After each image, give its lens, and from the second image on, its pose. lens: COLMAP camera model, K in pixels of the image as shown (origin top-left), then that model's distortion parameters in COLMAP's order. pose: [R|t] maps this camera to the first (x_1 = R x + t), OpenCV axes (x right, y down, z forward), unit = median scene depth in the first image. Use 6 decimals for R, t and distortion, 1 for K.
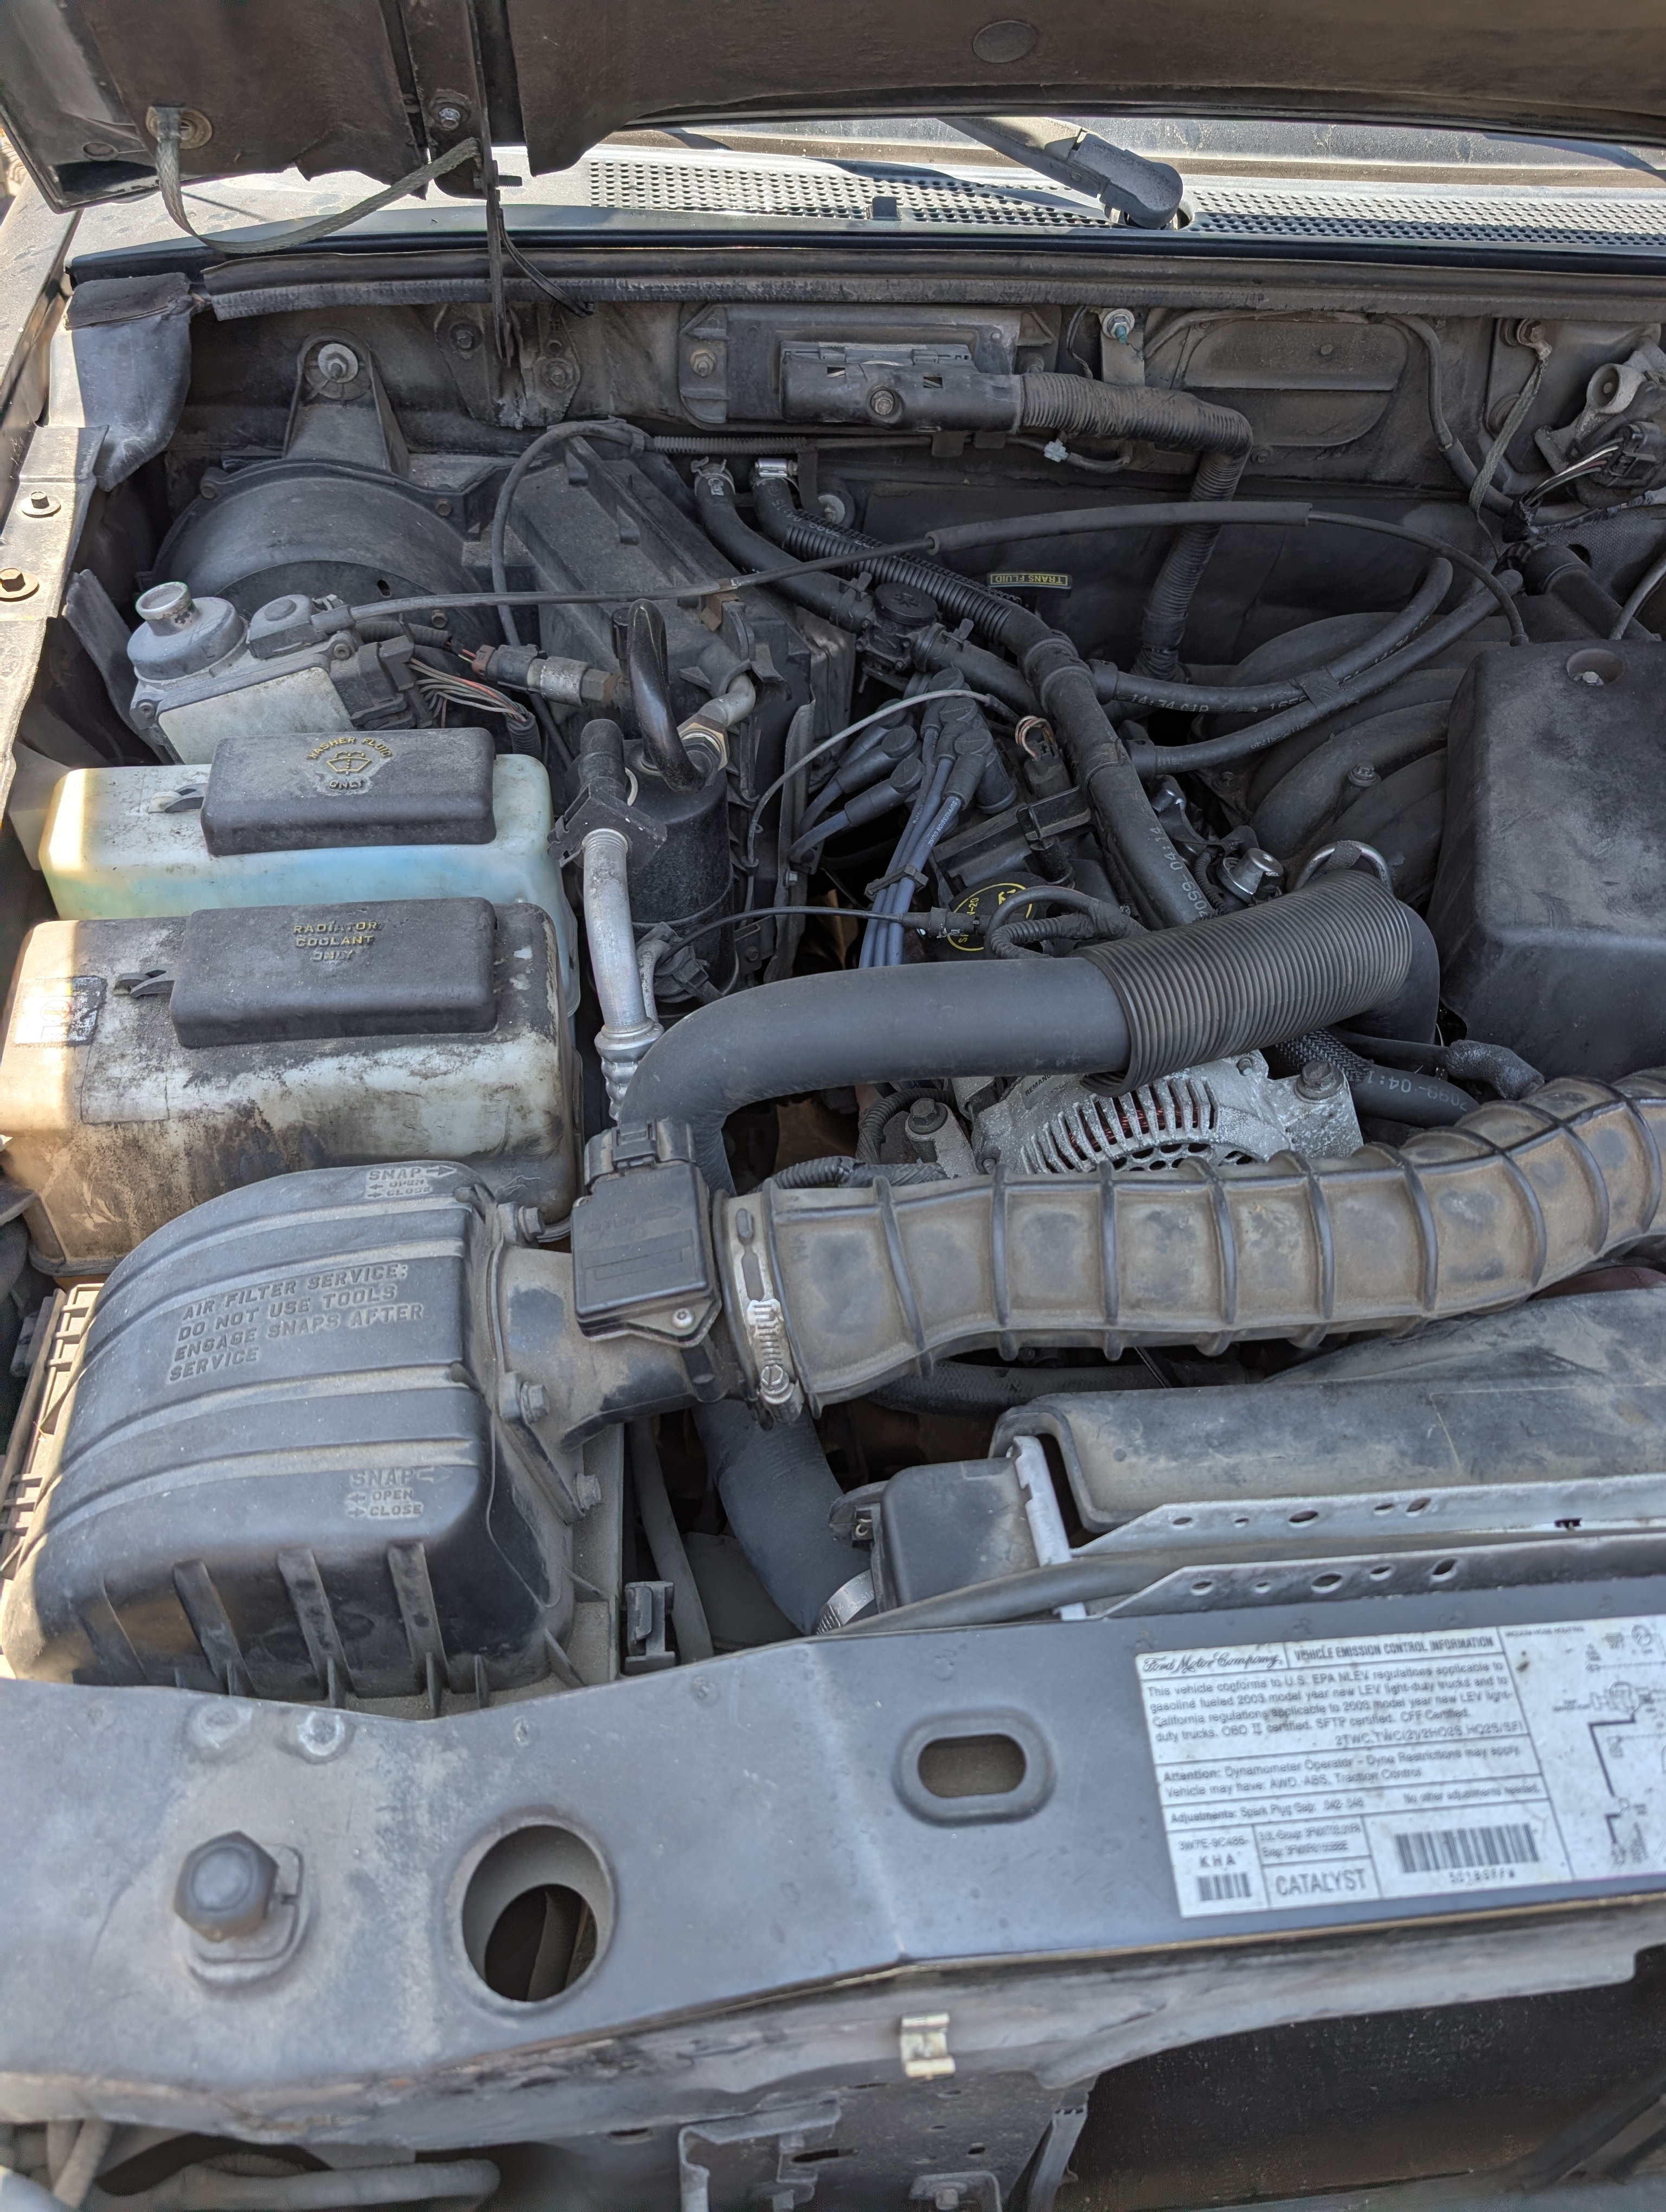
lens RADIAL K [[1572.9, 0, 825.6], [0, 1572.9, 1102.3], [0, 0, 1]] dist [0.004718, -0.009854]
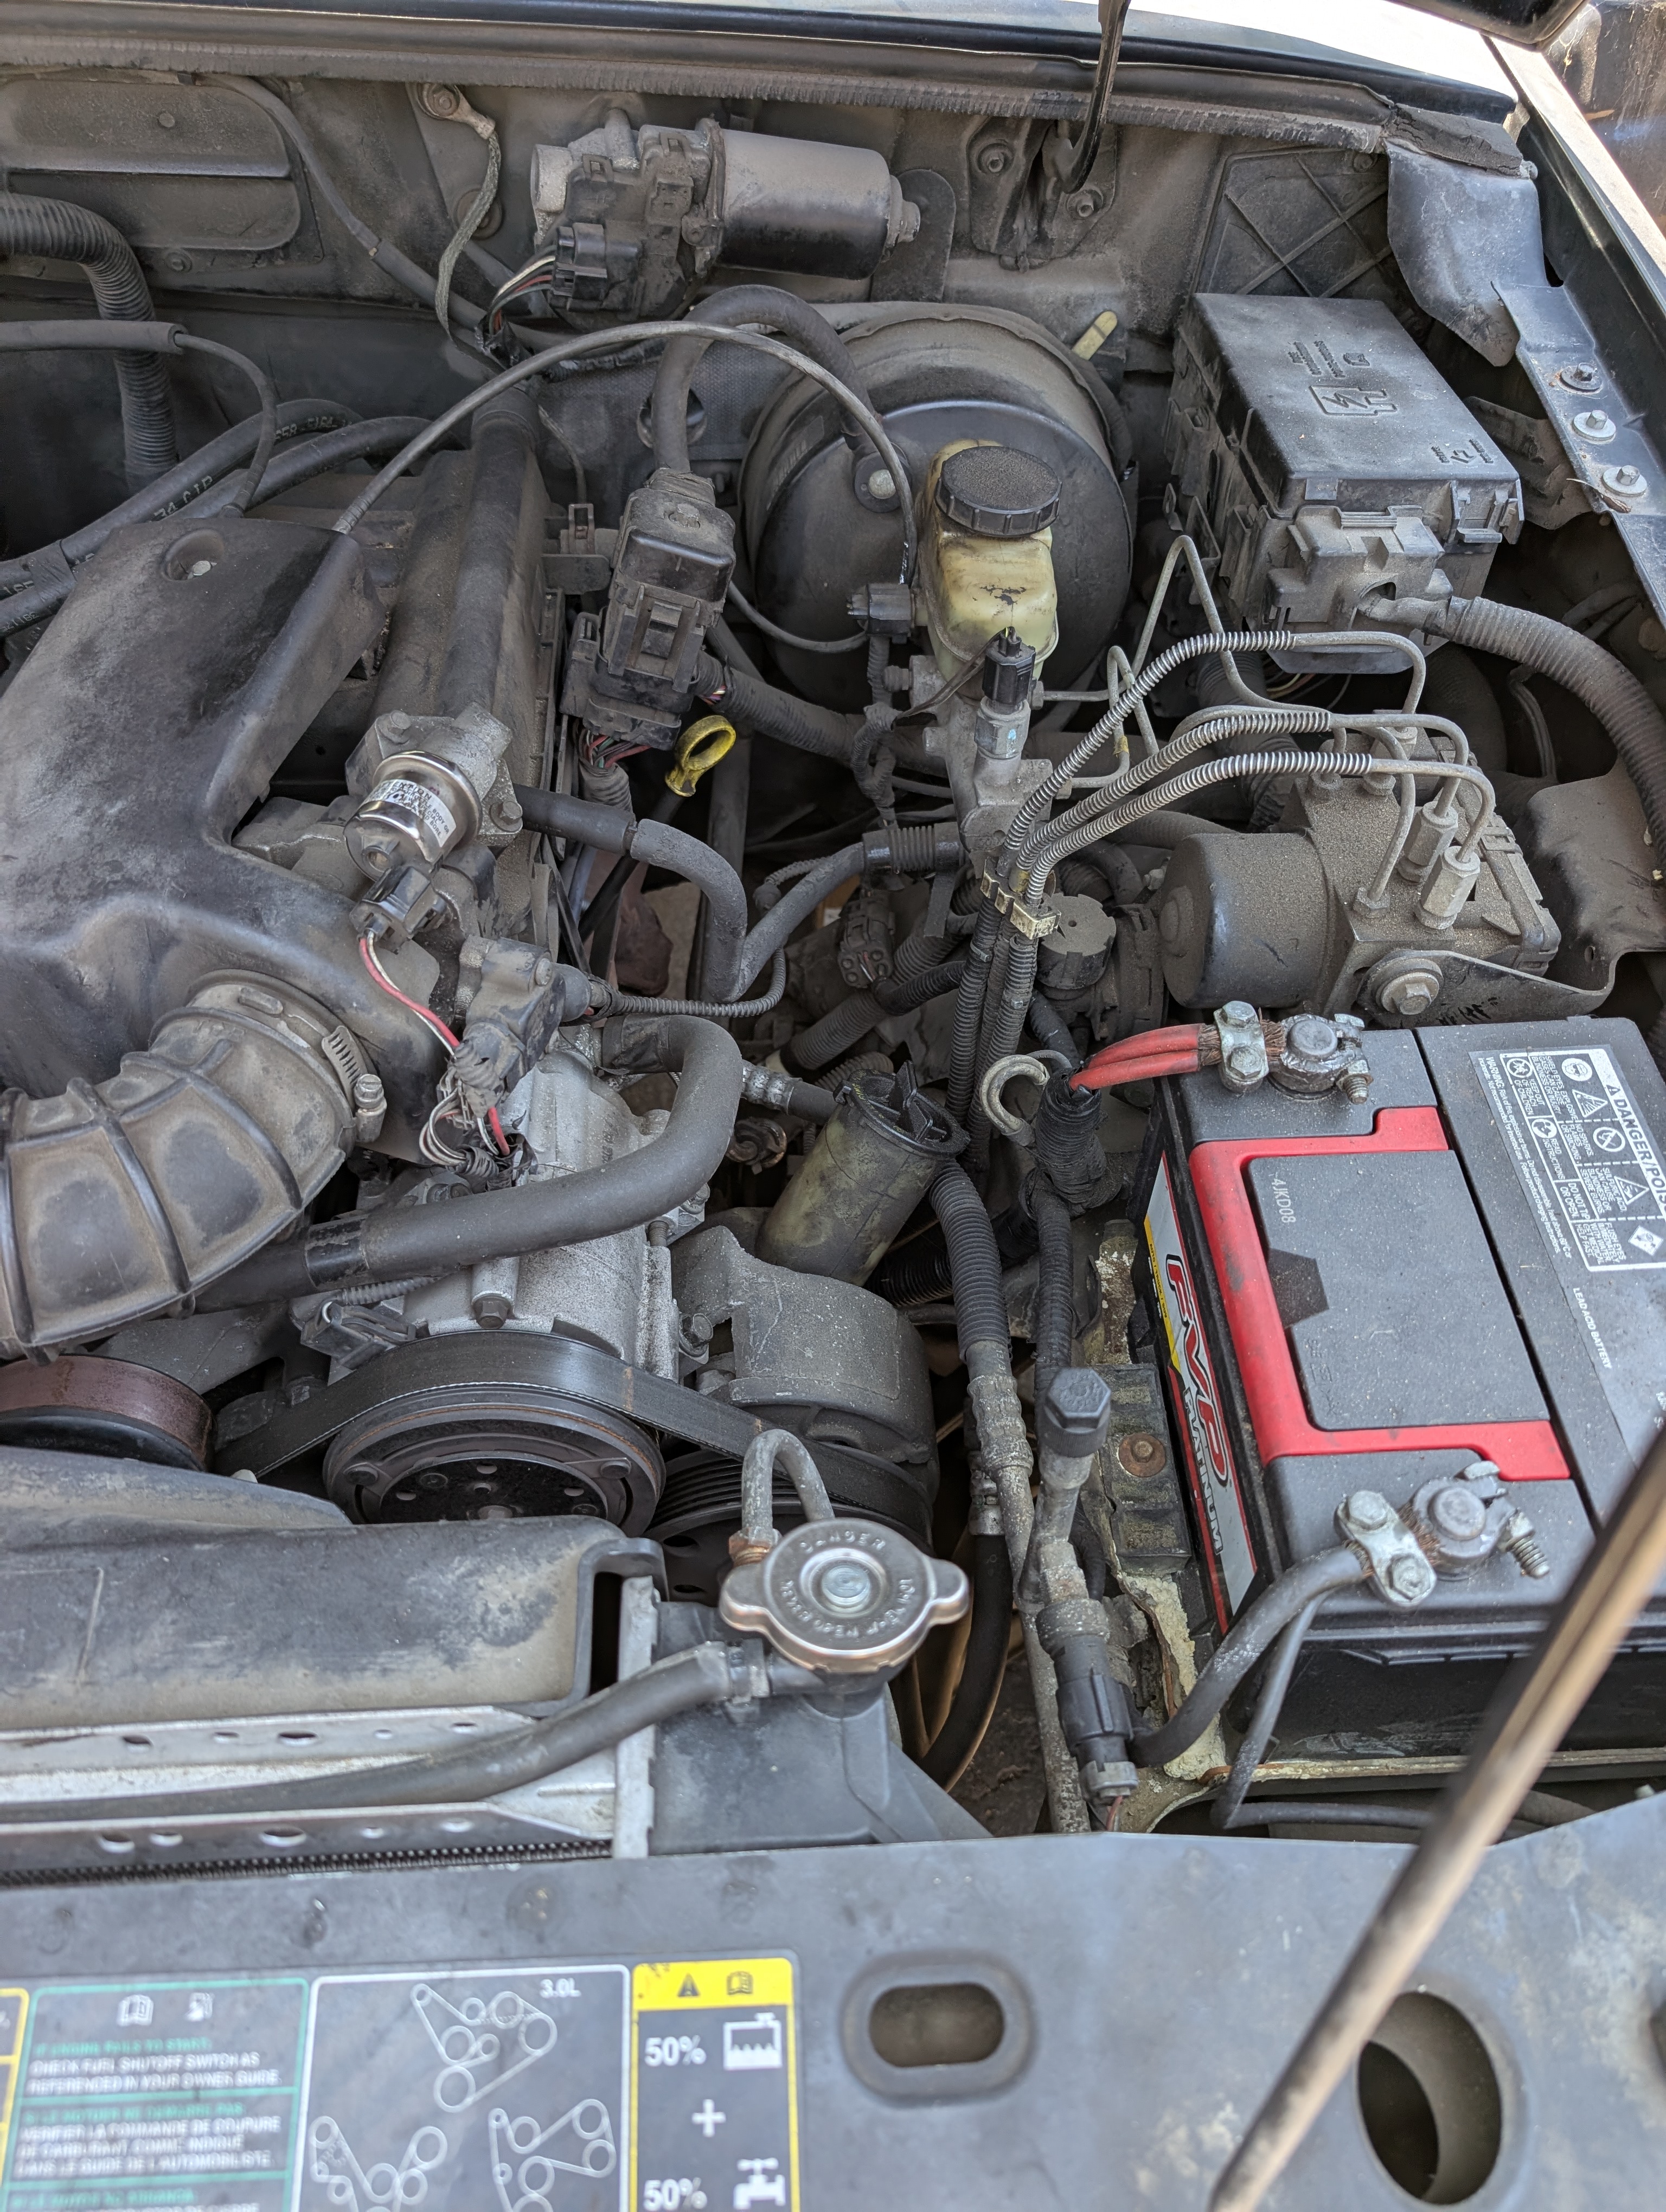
lens RADIAL K [[1572.9, 0, 801.5], [0, 1572.9, 1078.1], [0, 0, 1]] dist [0.004718, -0.009854]
pose [[0.998674, 0.036621, -0.036186, 0.741825], [-0.033372, 0.995681, 0.086632, -0.092225], [0.039202, -0.085310, 0.995583, 0.215671]]
